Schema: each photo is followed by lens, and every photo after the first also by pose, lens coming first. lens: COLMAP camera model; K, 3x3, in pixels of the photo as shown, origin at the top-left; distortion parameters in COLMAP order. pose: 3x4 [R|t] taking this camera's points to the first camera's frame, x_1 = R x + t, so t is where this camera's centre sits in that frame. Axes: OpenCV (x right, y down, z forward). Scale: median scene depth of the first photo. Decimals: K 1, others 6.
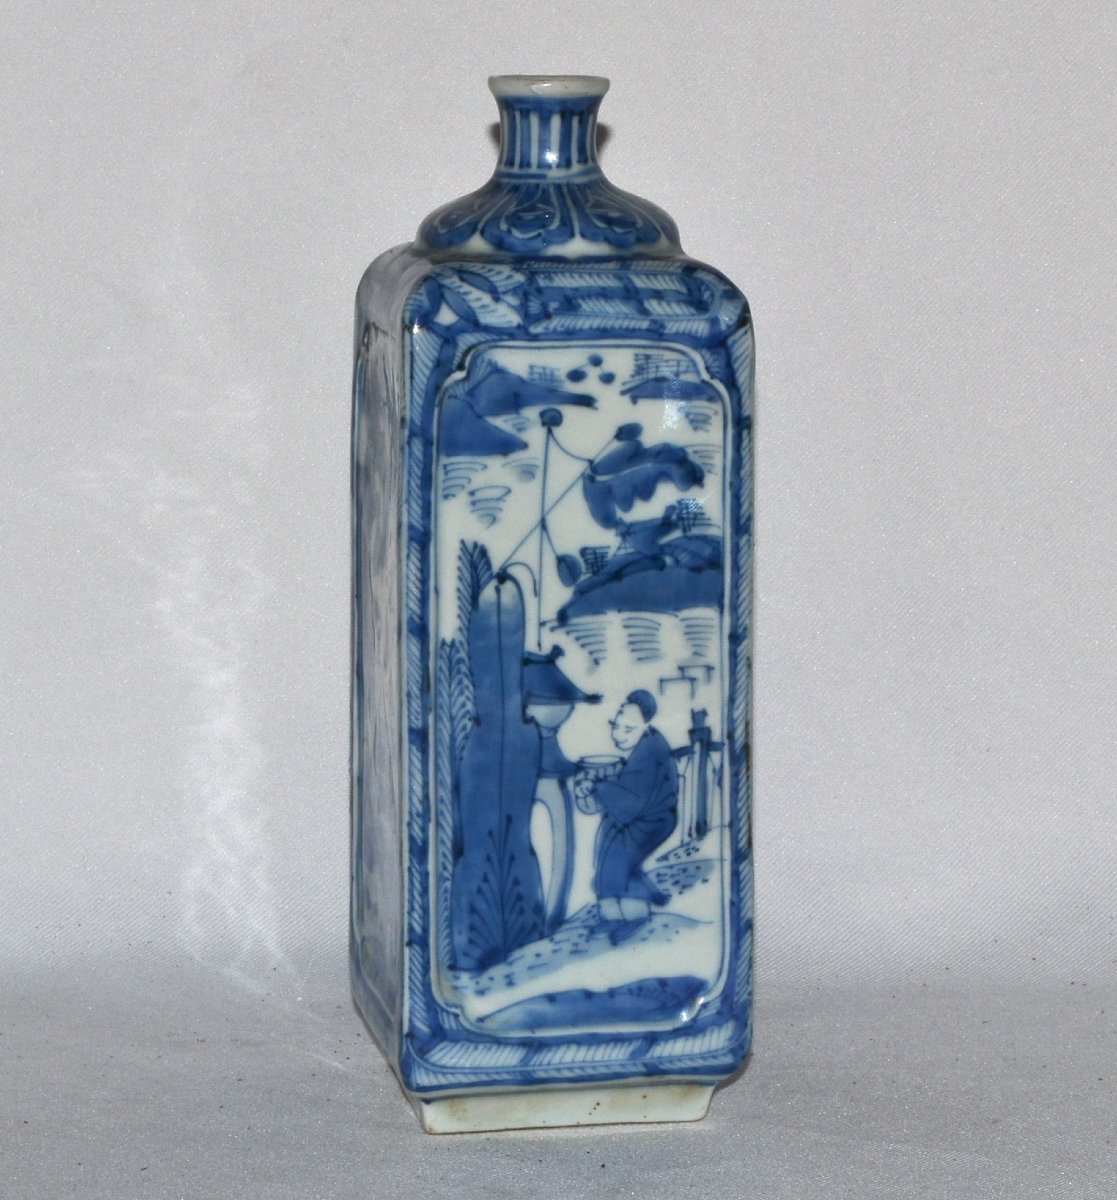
lens RADIAL K [[2960.9, 0, 558.5], [0, 2960.9, 602.8], [0, 0, 1]] dist [0.049230, 0.000000]
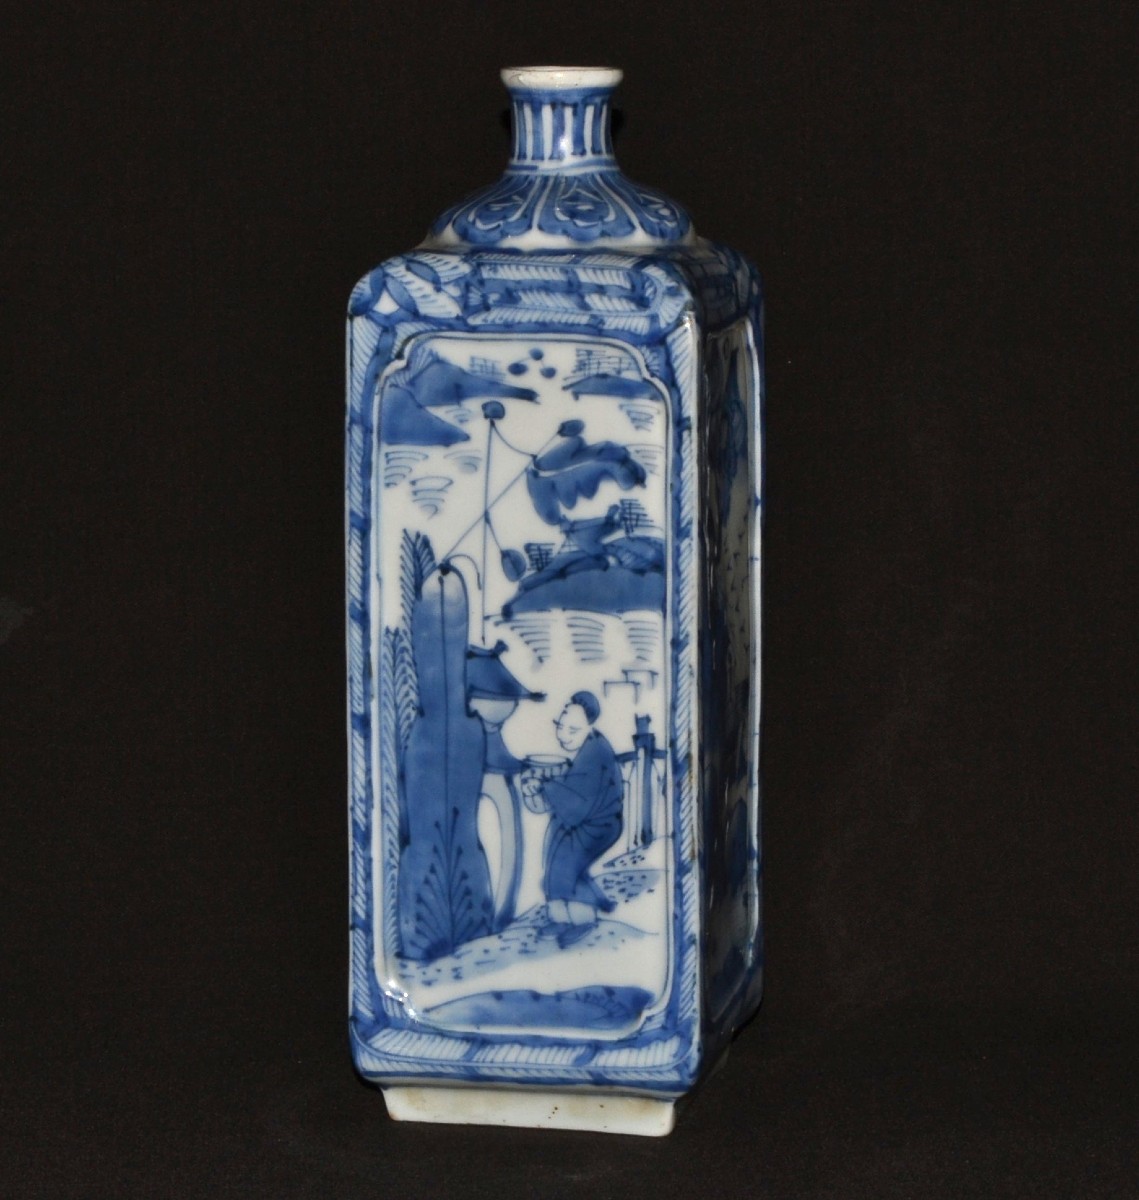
lens RADIAL K [[2979.0, 0, 569.3], [0, 2979.0, 595.0], [0, 0, 1]] dist [0.054228, 0.000000]
pose [[0.954734, 0.056791, -0.291990, 0.311699], [-0.057686, 0.998319, 0.005548, -0.007618], [0.291814, 0.011547, 0.956405, 0.051925]]
